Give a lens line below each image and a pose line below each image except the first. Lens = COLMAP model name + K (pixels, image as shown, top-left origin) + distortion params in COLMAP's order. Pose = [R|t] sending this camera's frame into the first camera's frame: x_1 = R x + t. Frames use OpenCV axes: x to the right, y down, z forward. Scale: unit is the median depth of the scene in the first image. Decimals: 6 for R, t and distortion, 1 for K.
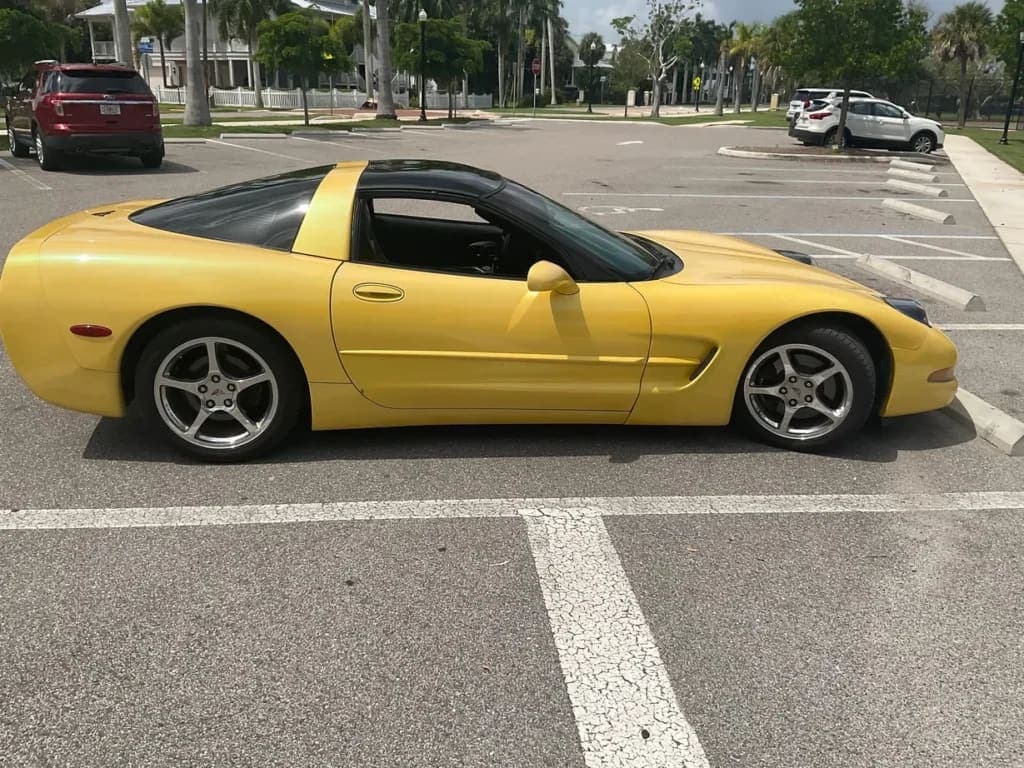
lens RADIAL K [[852.8, 0, 508.0], [0, 852.8, 377.7], [0, 0, 1]] dist [0.078149, -0.163090]
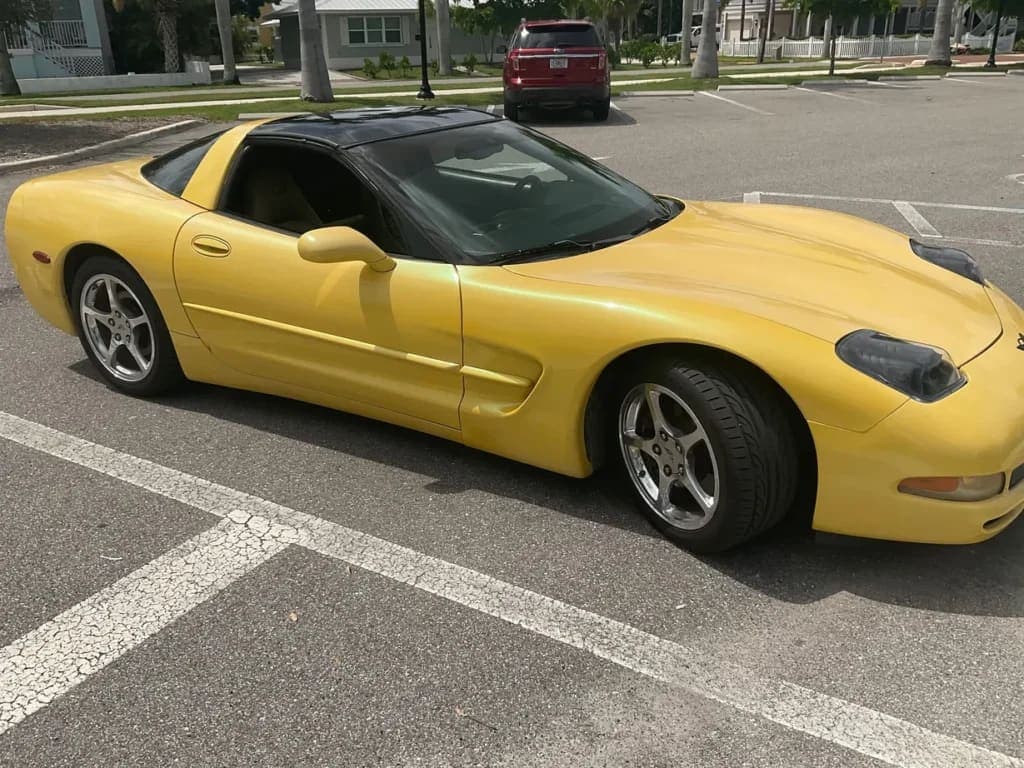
lens RADIAL K [[852.8, 0, 508.0], [0, 852.8, 377.7], [0, 0, 1]] dist [0.078149, -0.163090]
pose [[0.798709, 0.179395, -0.574353, 0.639672], [-0.150832, 0.983738, 0.097513, -0.093762], [0.582506, 0.008746, 0.812779, 0.405131]]
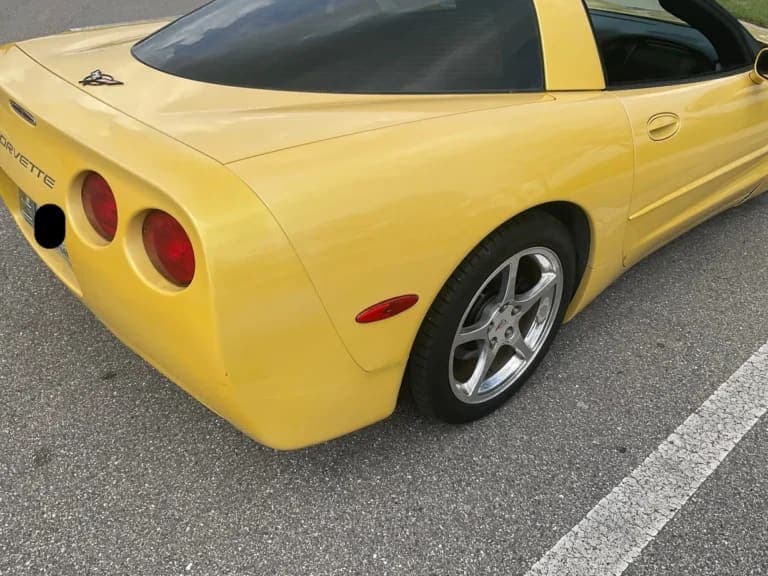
lens RADIAL K [[639.6, 0, 381.0], [0, 639.6, 283.2], [0, 0, 1]] dist [0.078149, -0.163090]
pose [[0.812790, -0.324777, 0.483624, -0.629674], [0.192768, 0.933349, 0.302820, -0.179180], [-0.549739, -0.152902, 0.821223, 0.622200]]
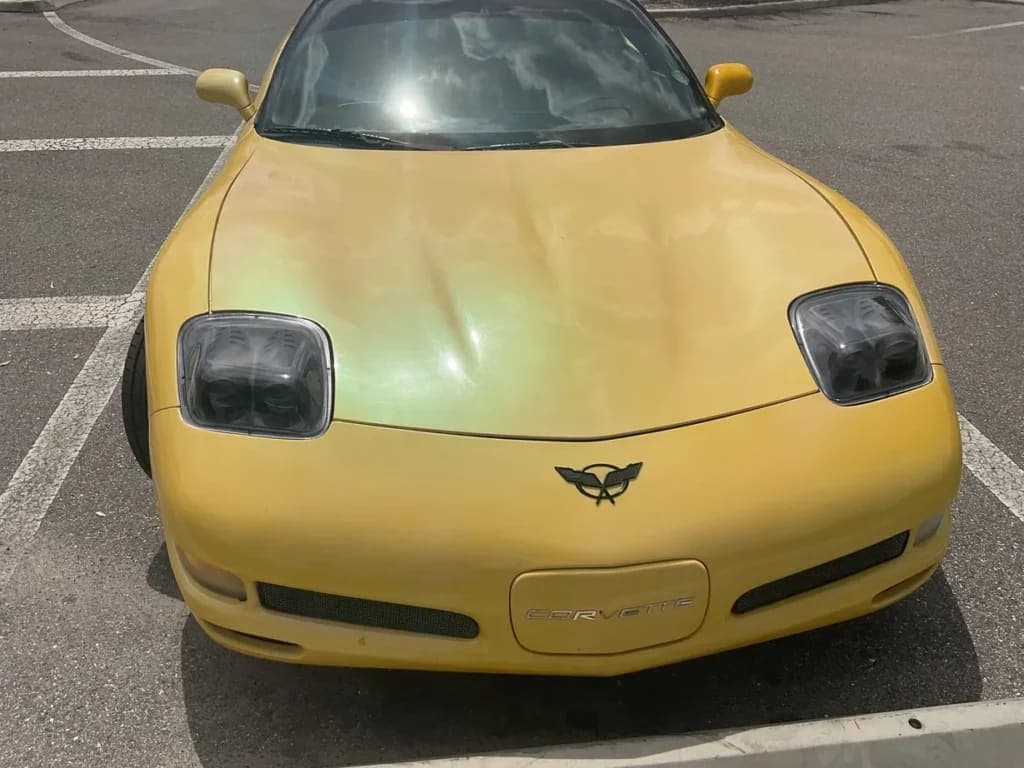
lens RADIAL K [[852.8, 0, 508.0], [0, 852.8, 377.7], [0, 0, 1]] dist [0.078149, -0.163090]
pose [[0.024057, 0.461347, -0.886894, 0.911706], [-0.330907, 0.840816, 0.428403, -0.323835], [0.943357, 0.283173, 0.172890, 1.144753]]
